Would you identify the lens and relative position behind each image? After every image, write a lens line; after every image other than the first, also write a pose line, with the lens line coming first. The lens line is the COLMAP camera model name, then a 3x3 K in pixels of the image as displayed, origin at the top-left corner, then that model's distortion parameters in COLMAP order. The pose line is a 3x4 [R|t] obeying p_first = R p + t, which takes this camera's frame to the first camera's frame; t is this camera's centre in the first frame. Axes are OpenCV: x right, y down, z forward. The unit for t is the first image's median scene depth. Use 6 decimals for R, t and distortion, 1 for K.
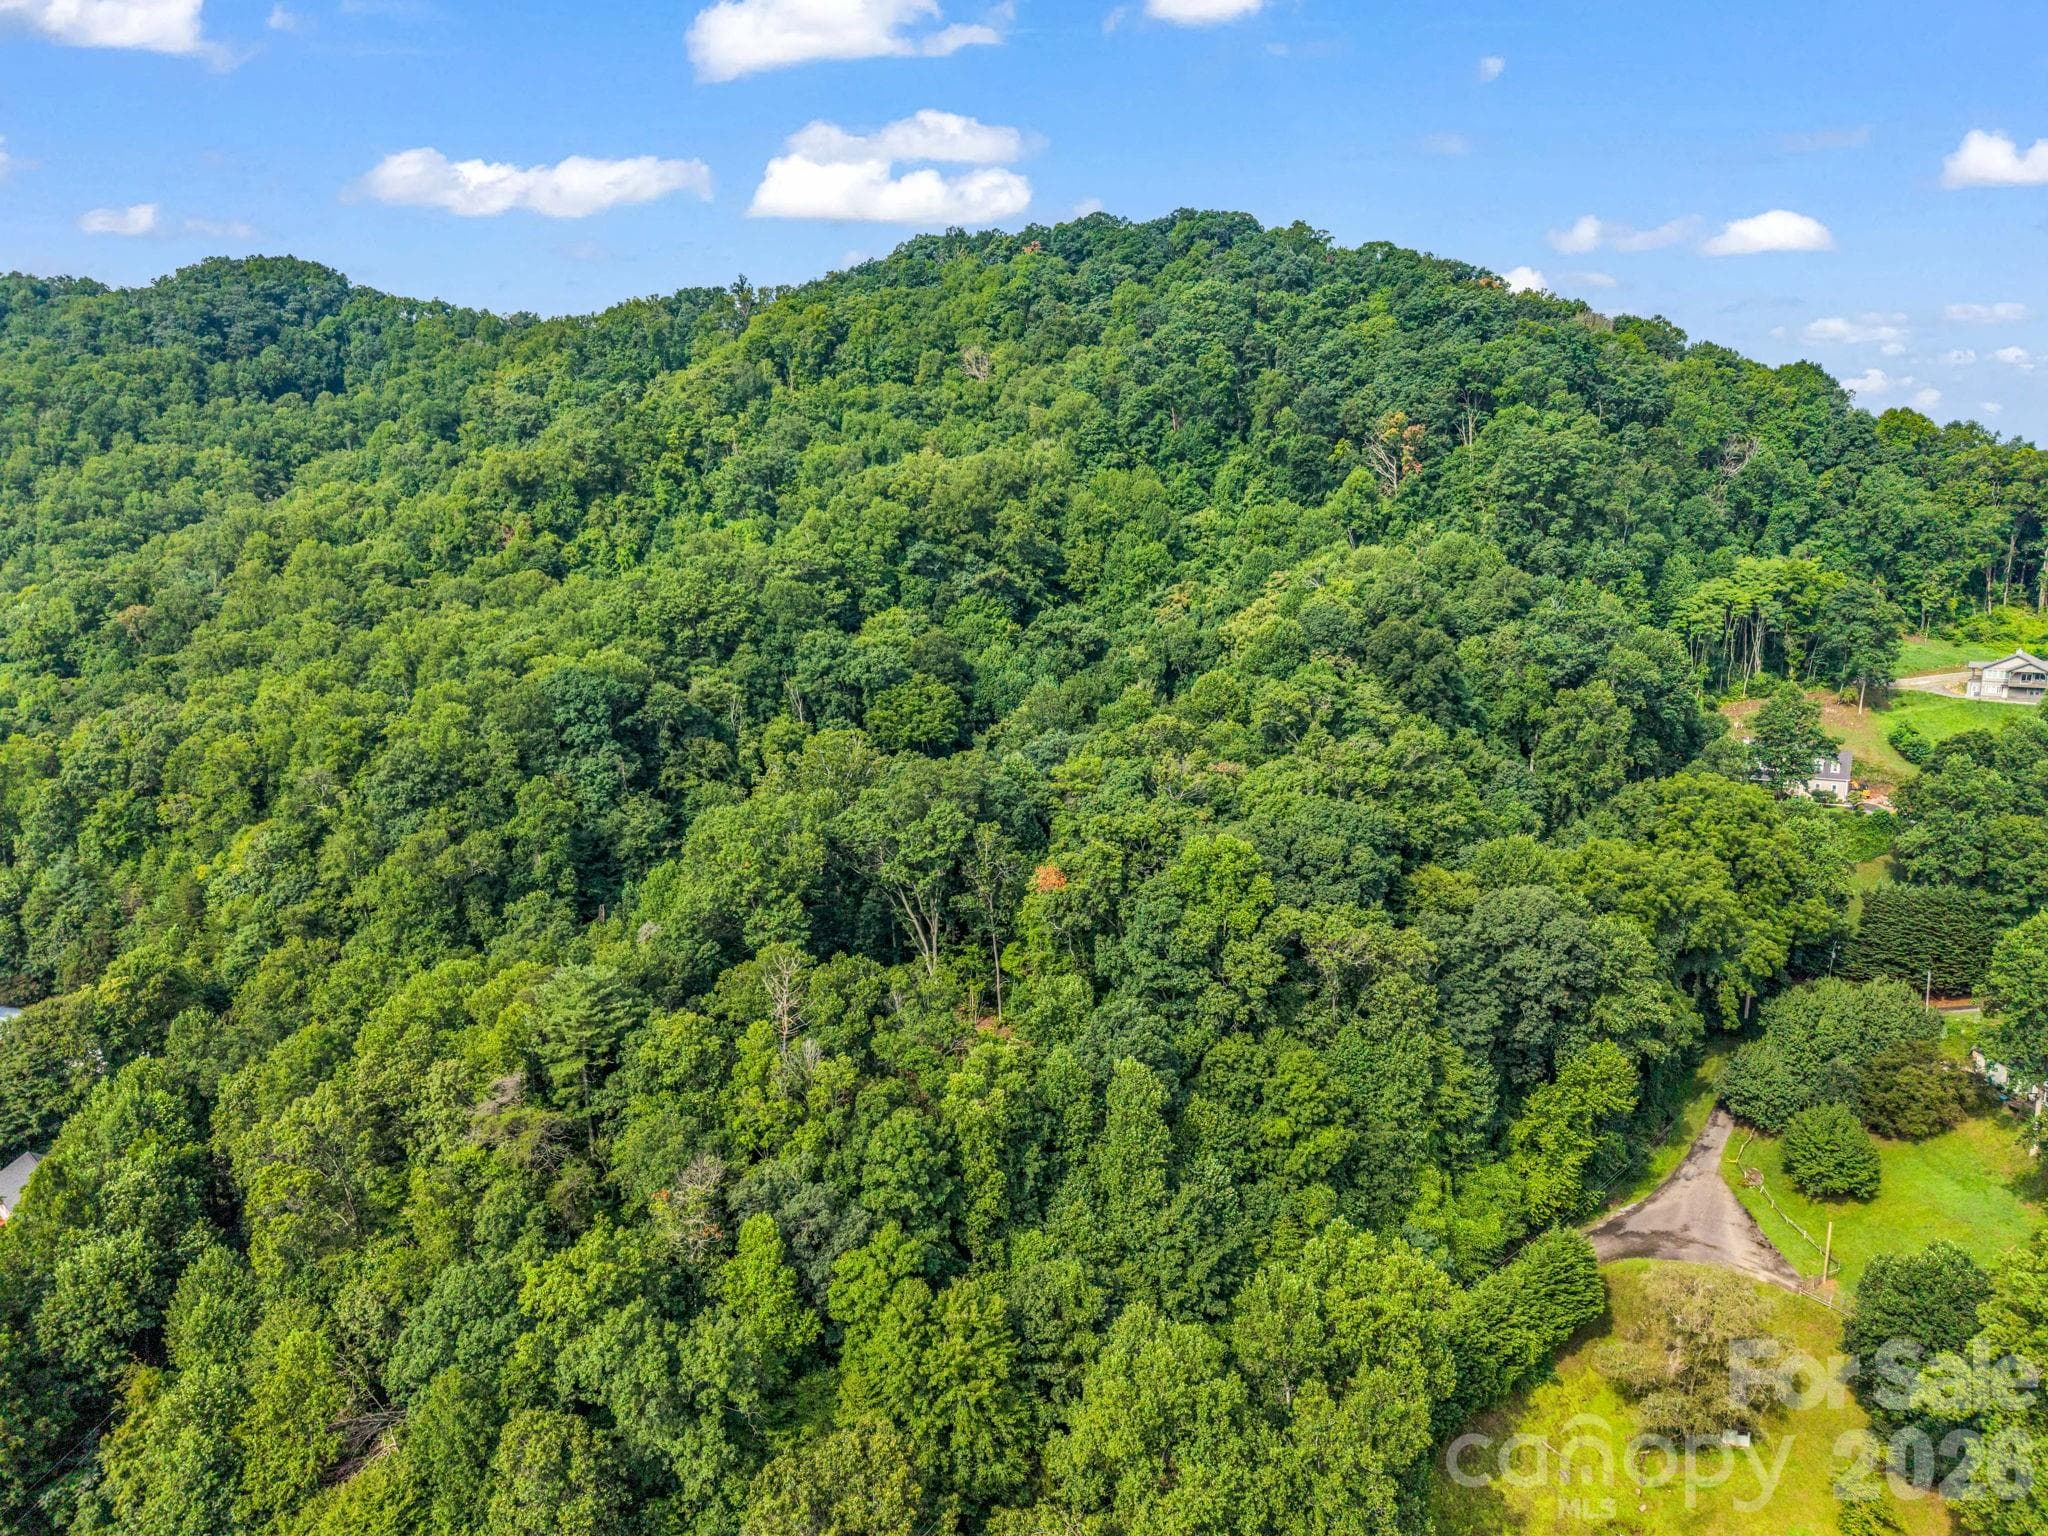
lens RADIAL K [[1410.6, 0, 1024.0], [0, 1410.6, 768.0], [0, 0, 1]] dist [0.027272, -0.035885]
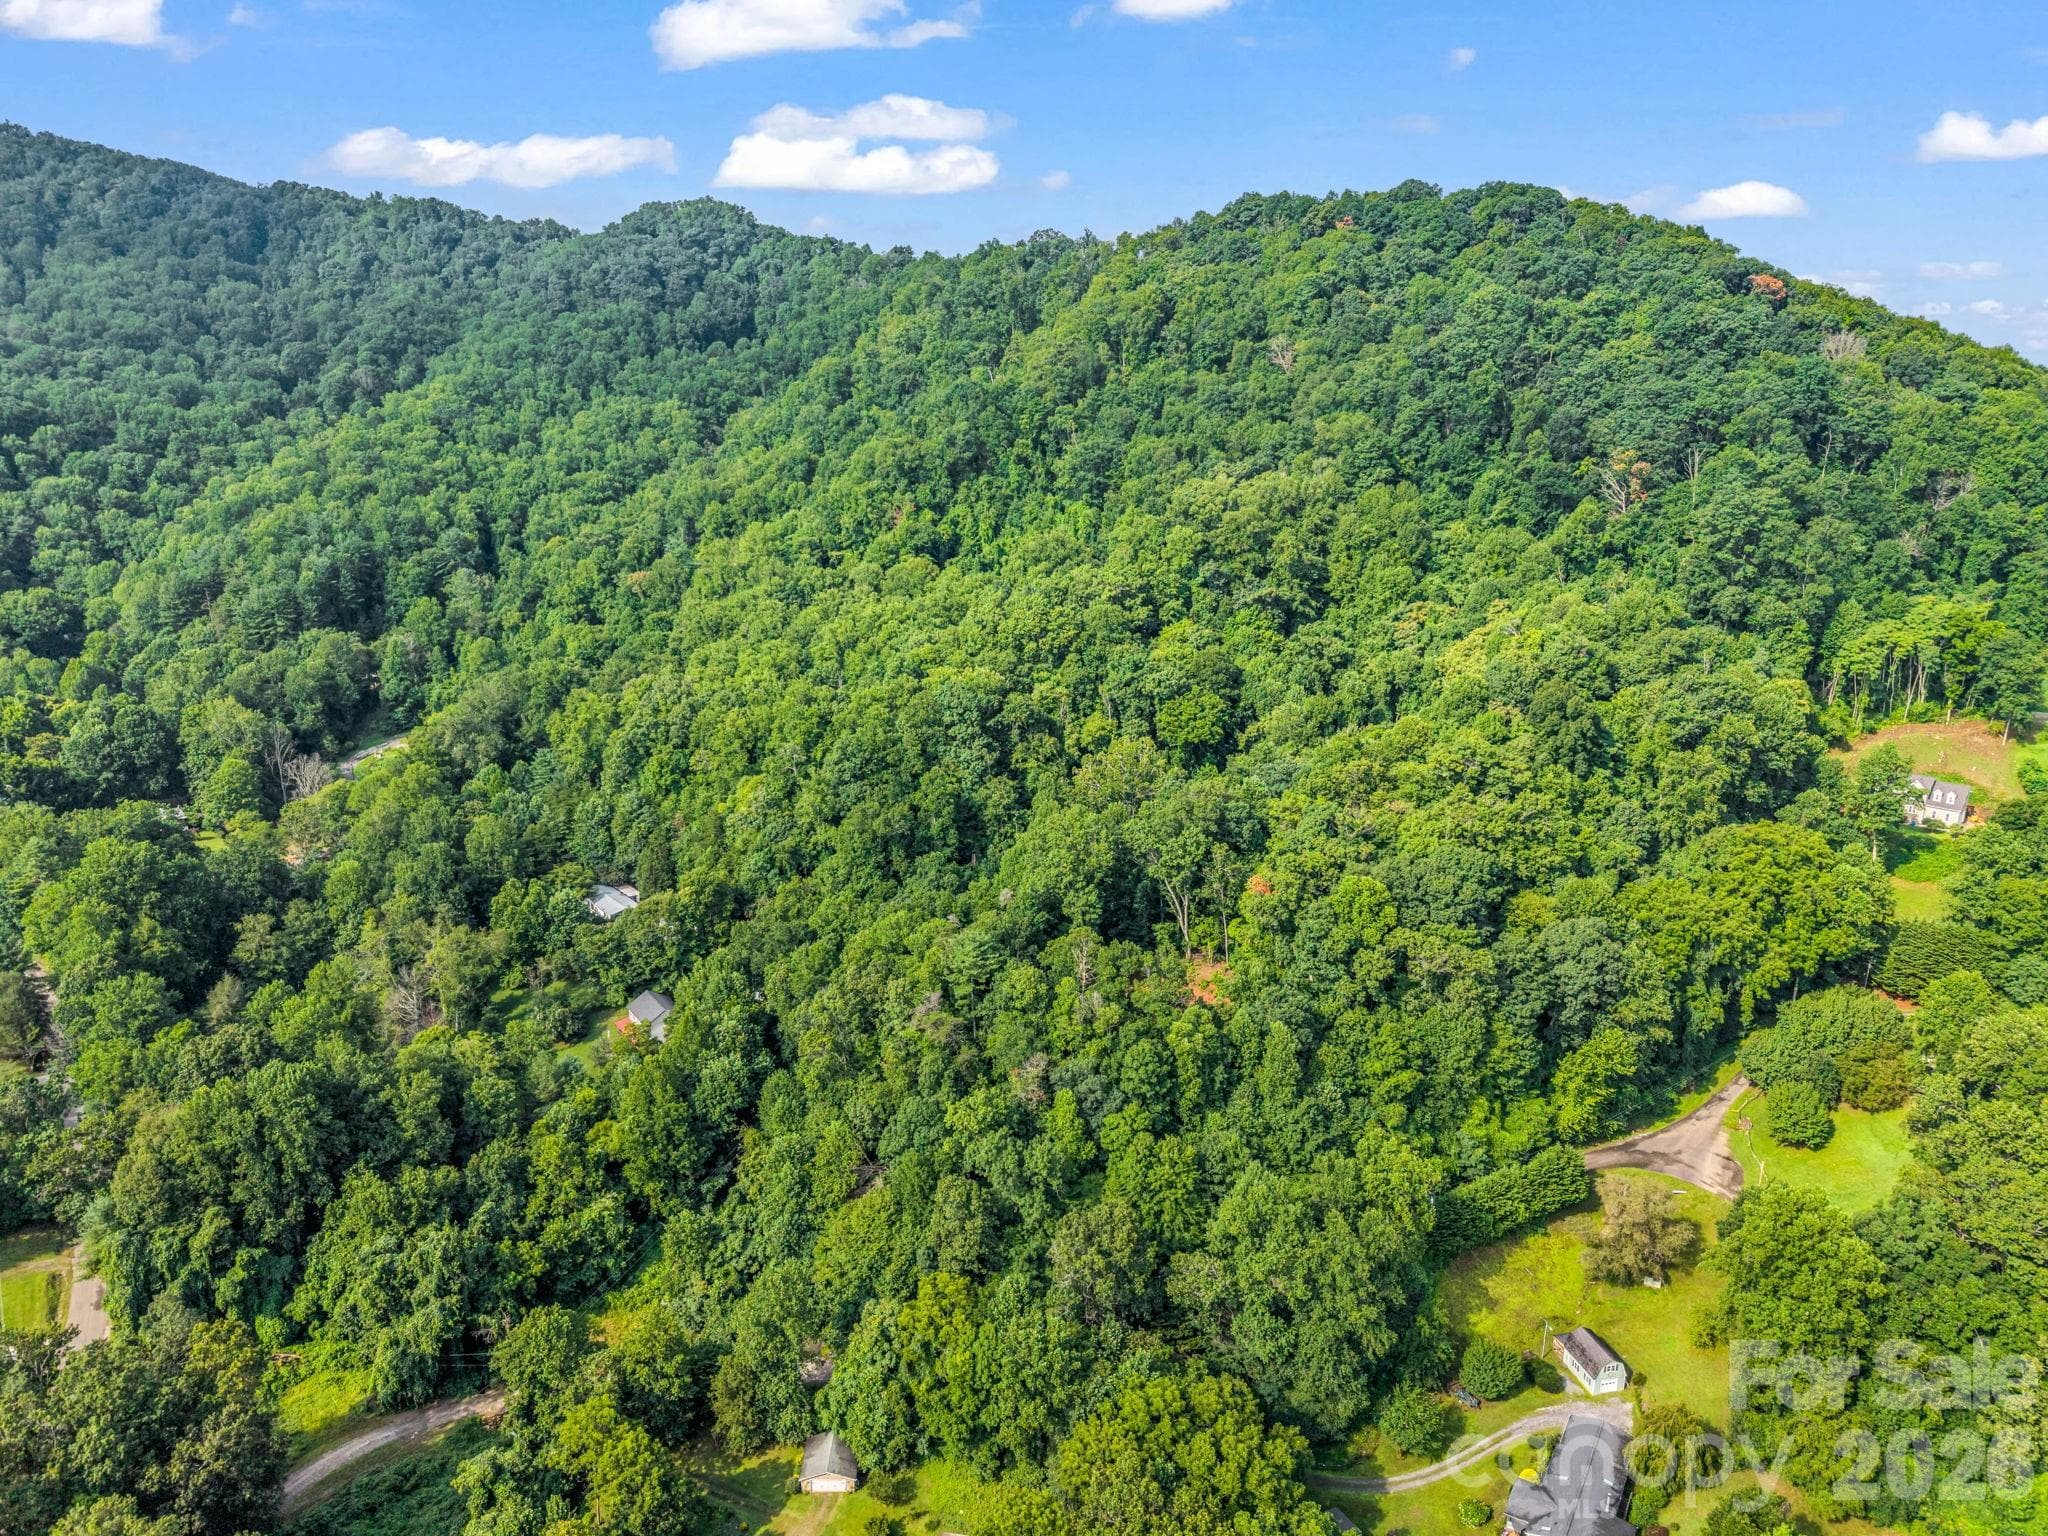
lens RADIAL K [[1271.8, 0, 1019.2], [0, 1271.8, 812.5], [0, 0, 1]] dist [0.055609, -0.056064]
pose [[0.971021, 0.055252, -0.232518, 0.061382], [-0.024352, 0.990720, 0.133722, -0.133367], [0.237749, -0.124184, 0.963355, -0.291900]]
